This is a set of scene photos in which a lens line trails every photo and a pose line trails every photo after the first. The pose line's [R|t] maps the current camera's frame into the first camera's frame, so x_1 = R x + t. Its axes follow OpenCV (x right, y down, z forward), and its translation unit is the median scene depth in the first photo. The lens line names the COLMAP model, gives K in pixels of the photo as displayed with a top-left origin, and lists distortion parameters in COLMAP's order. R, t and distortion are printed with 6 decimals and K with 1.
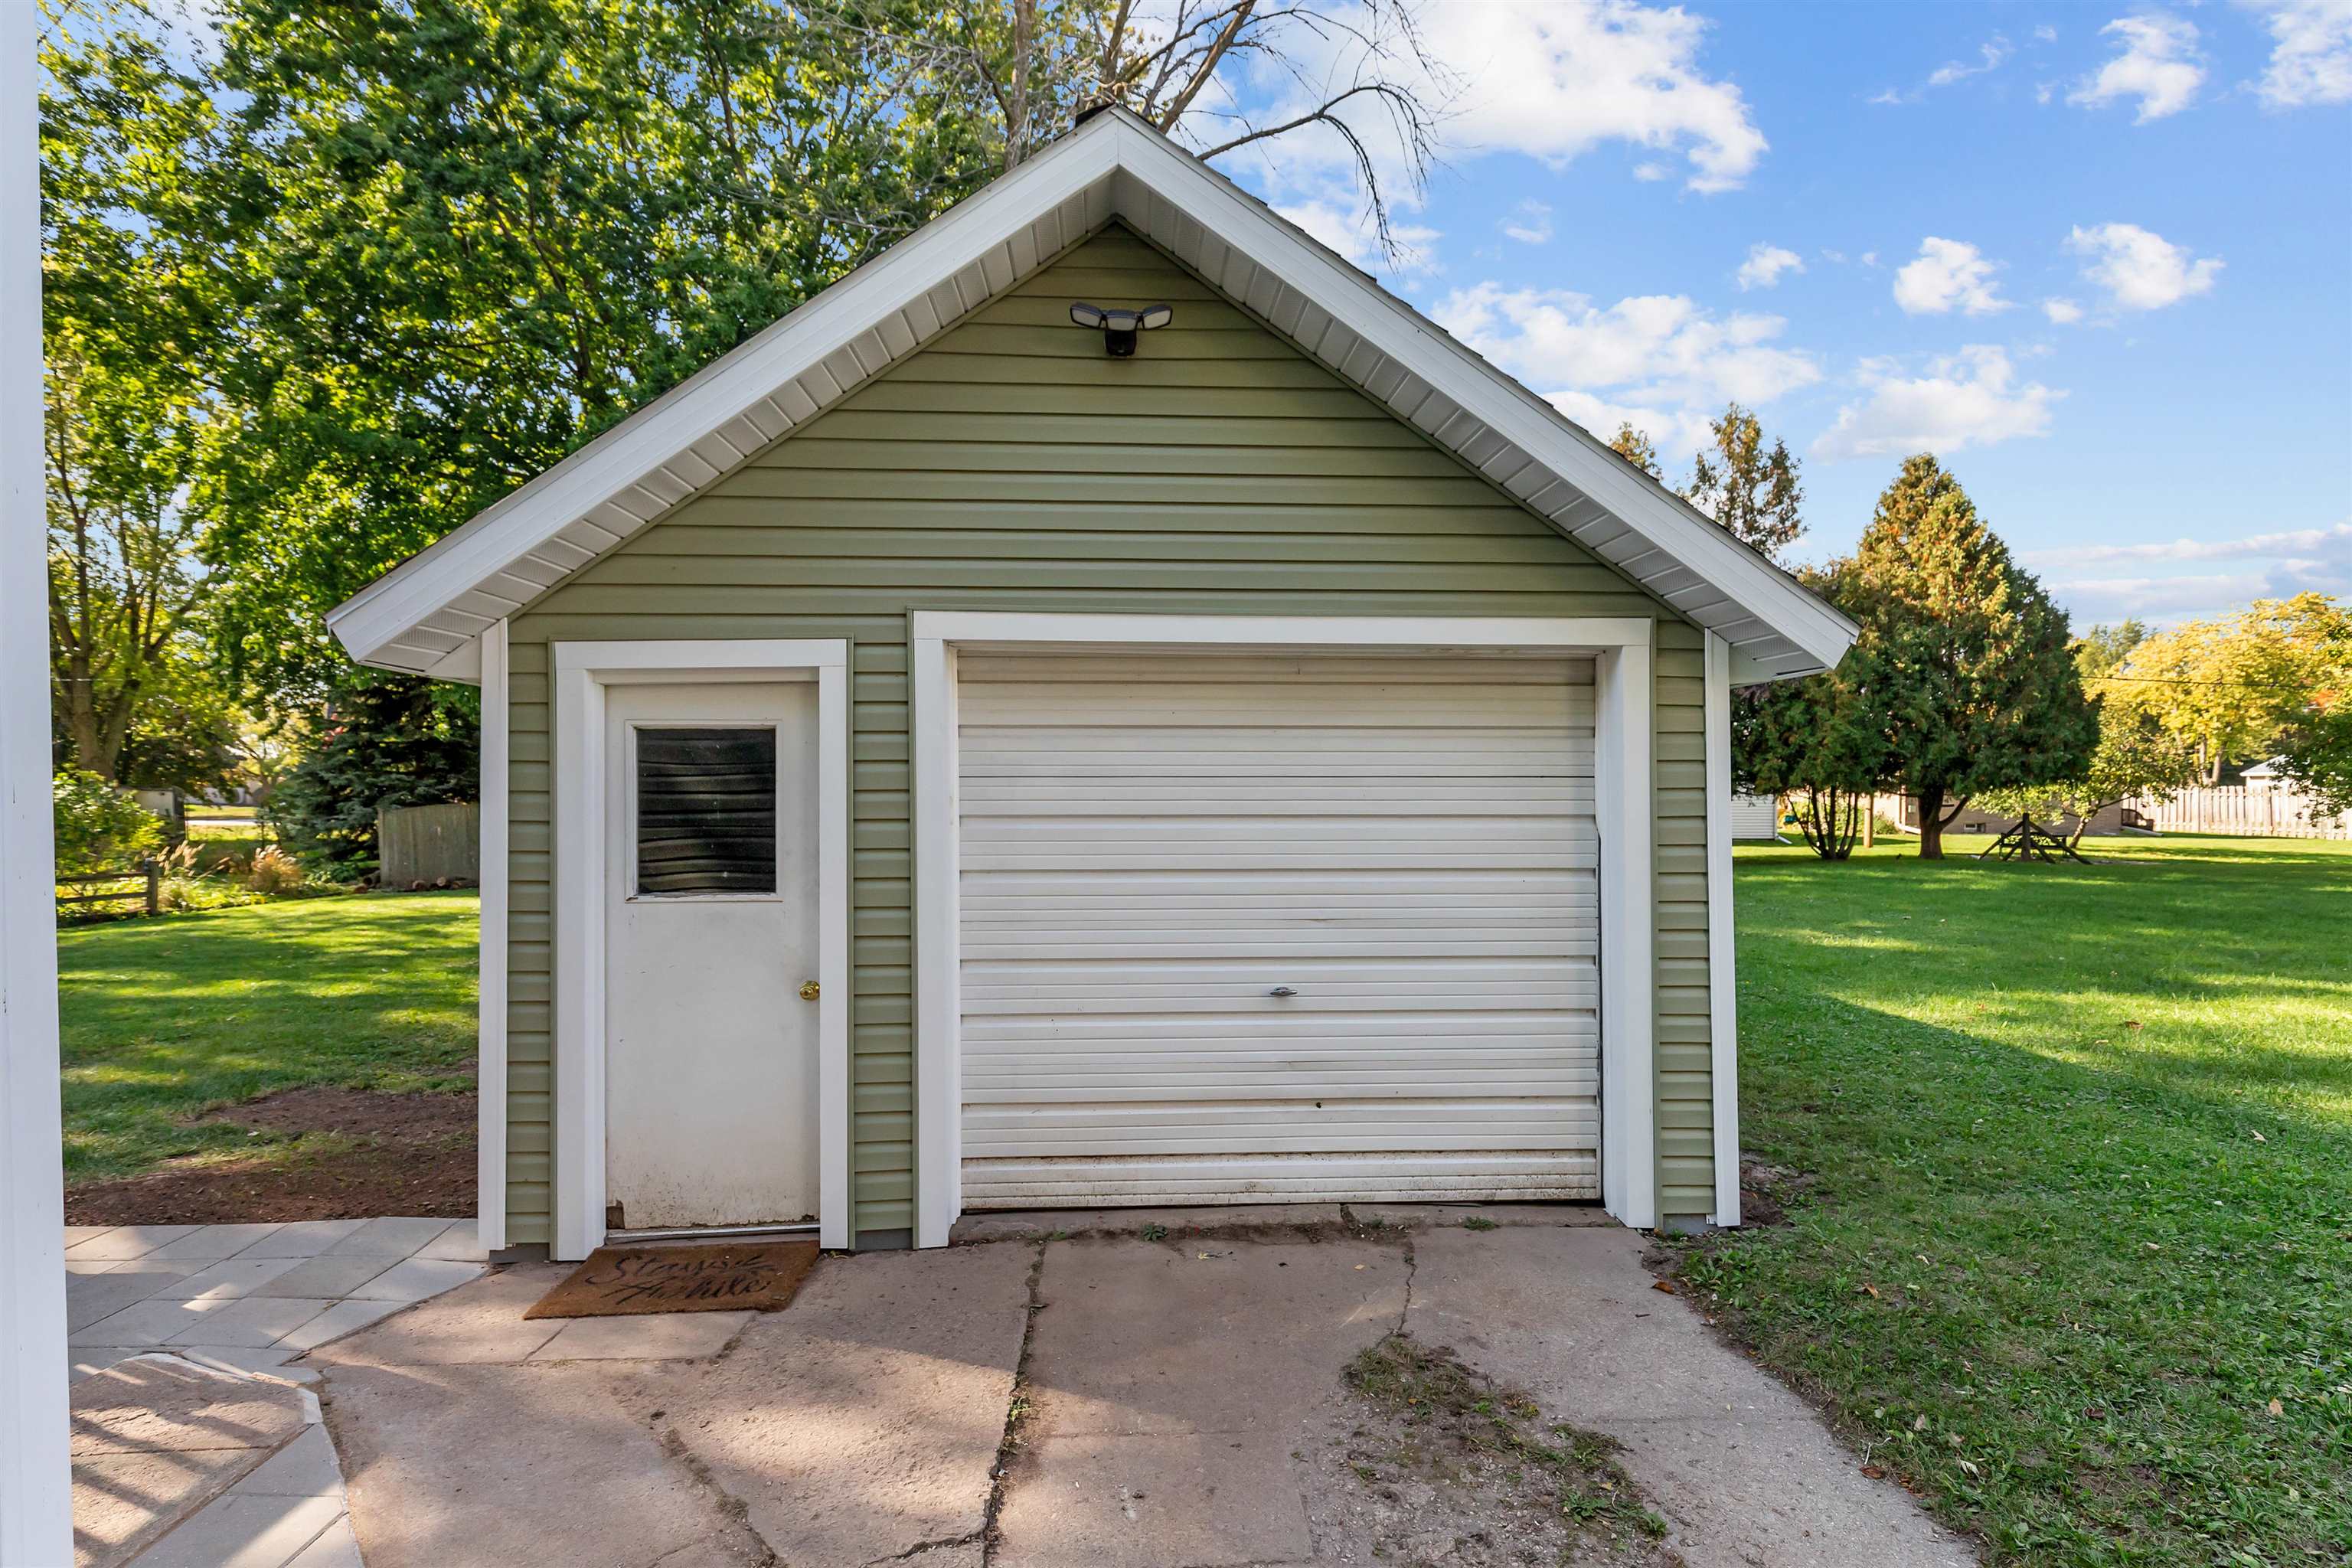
lens RADIAL K [[1060.9, 0, 1175.2], [0, 1060.9, 794.3], [0, 0, 1]] dist [-0.000603, -0.000144]
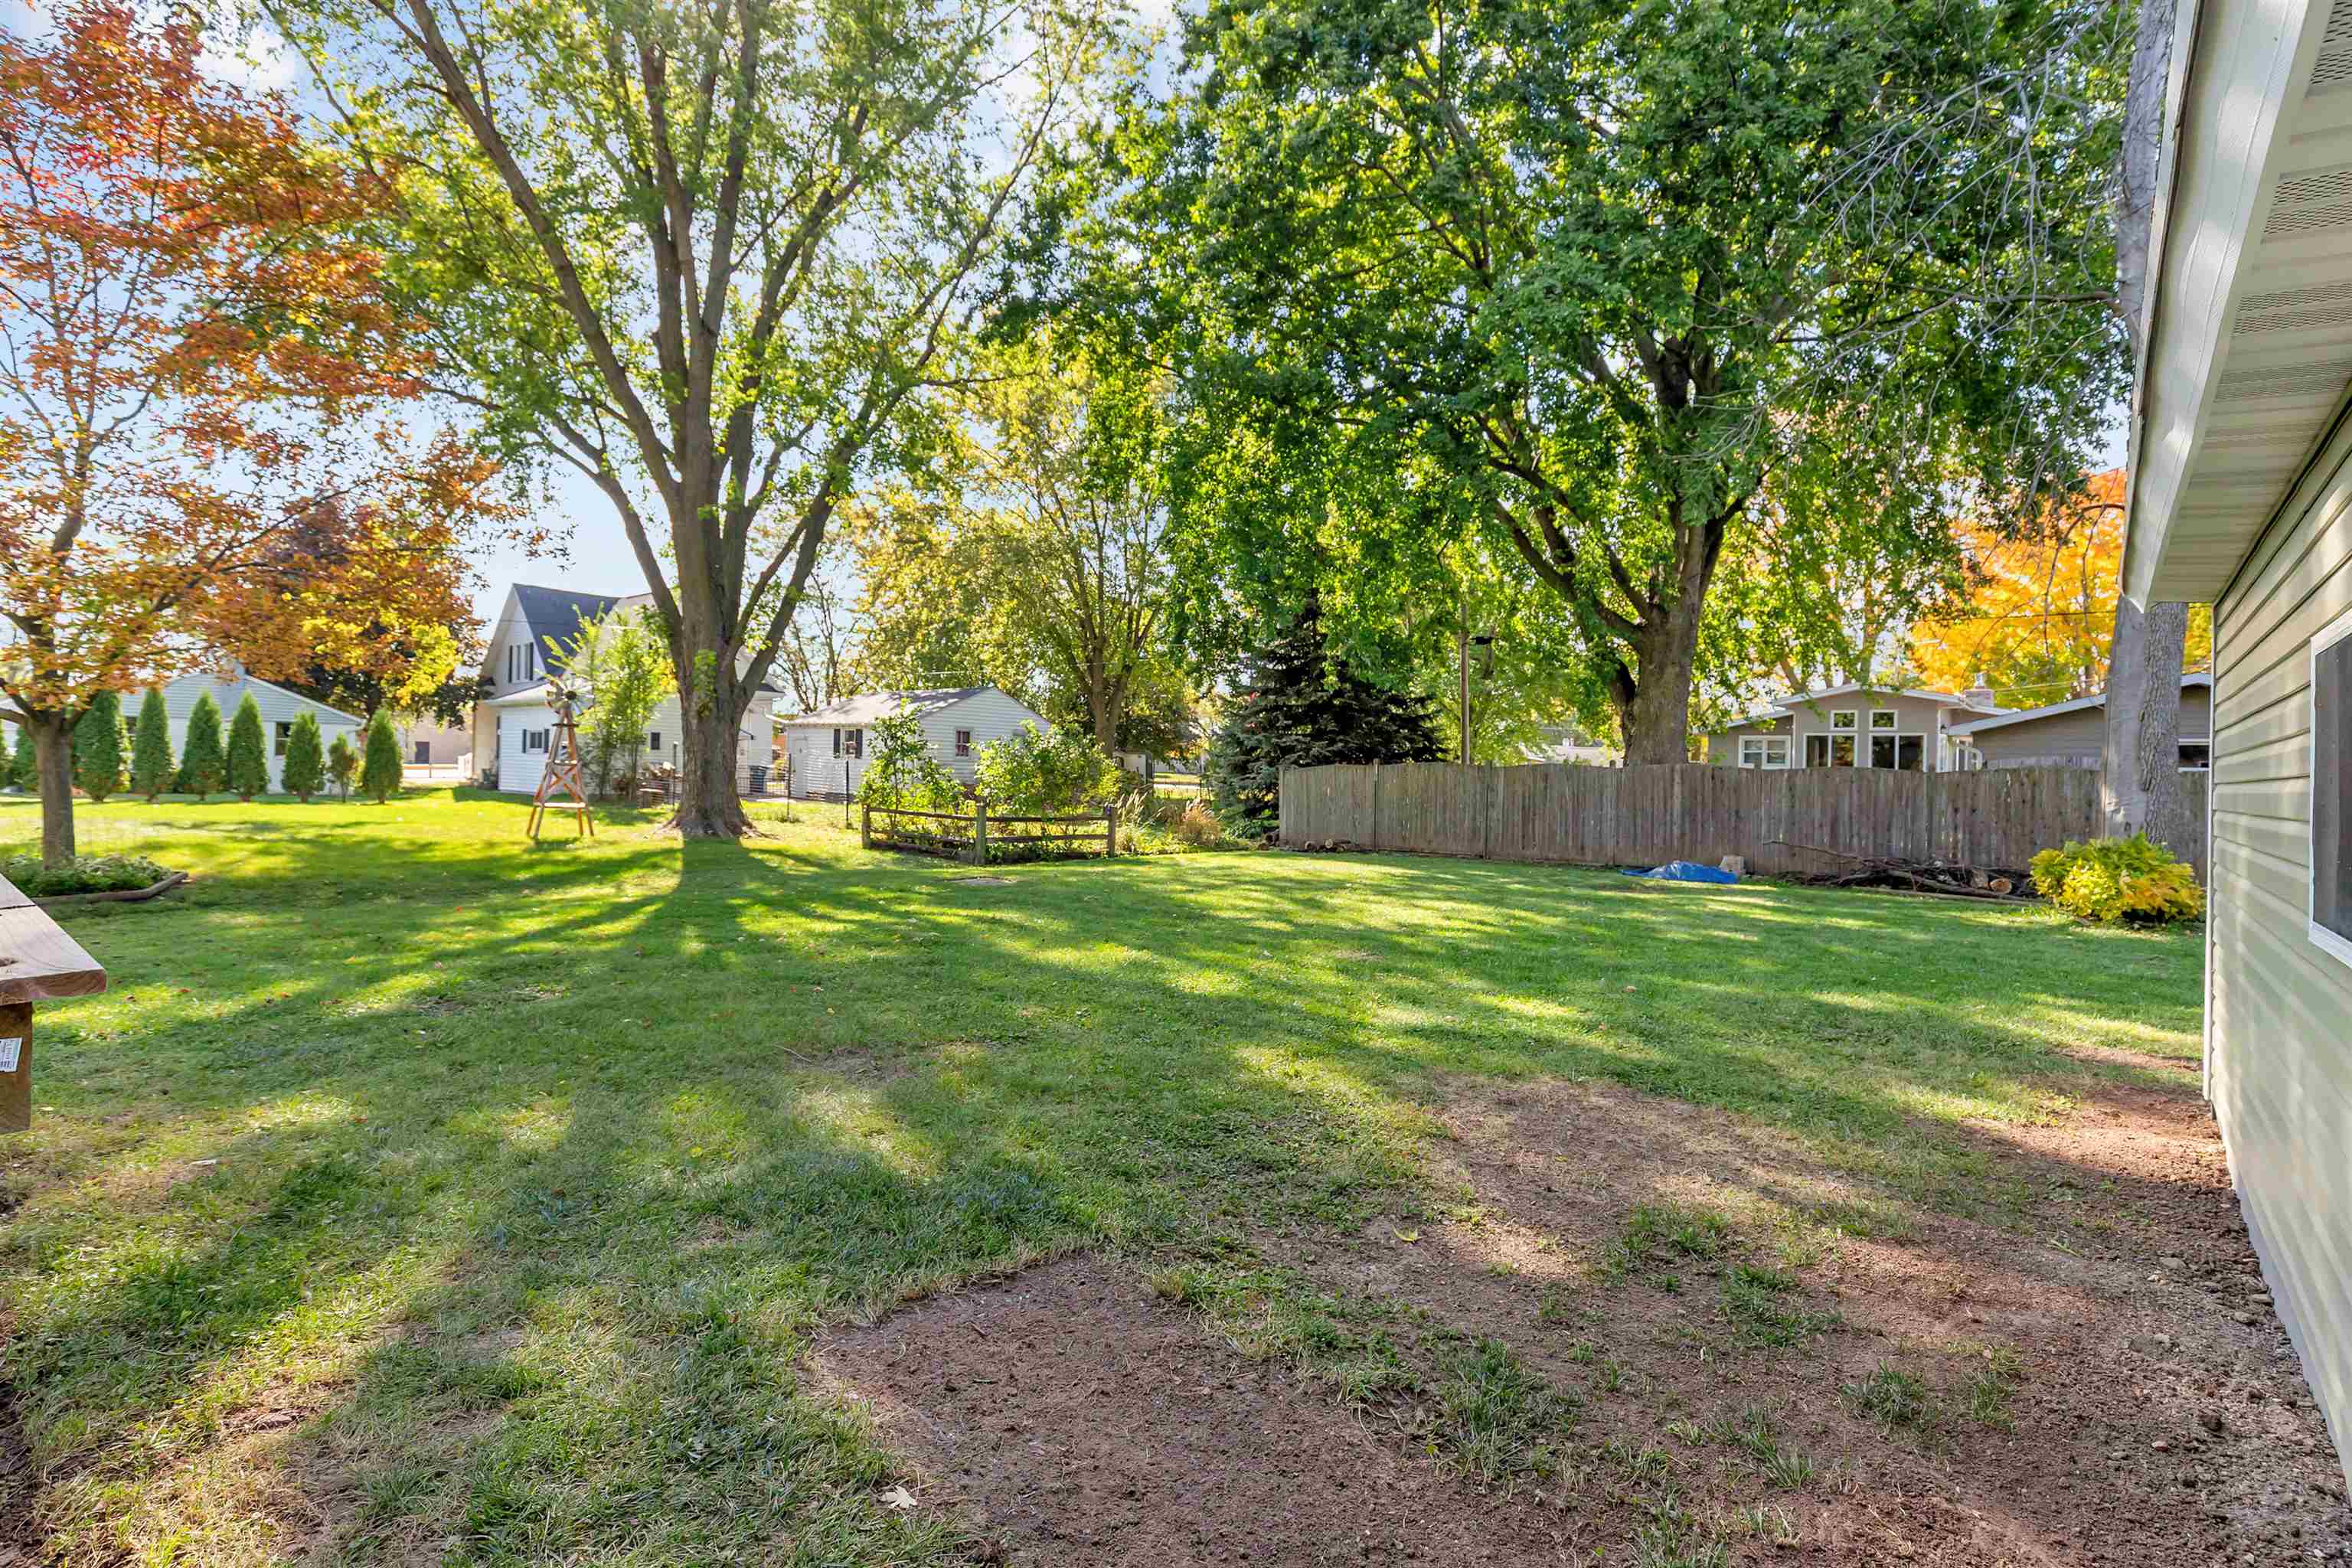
lens RADIAL K [[1073.1, 0, 1182.0], [0, 1073.1, 750.1], [0, 0, 1]] dist [-0.003380, -0.000329]
pose [[0.735835, 0.008853, -0.677103, -0.147692], [-0.029509, 0.999384, -0.019002, 0.021274], [0.676517, 0.033963, 0.735643, 0.212419]]
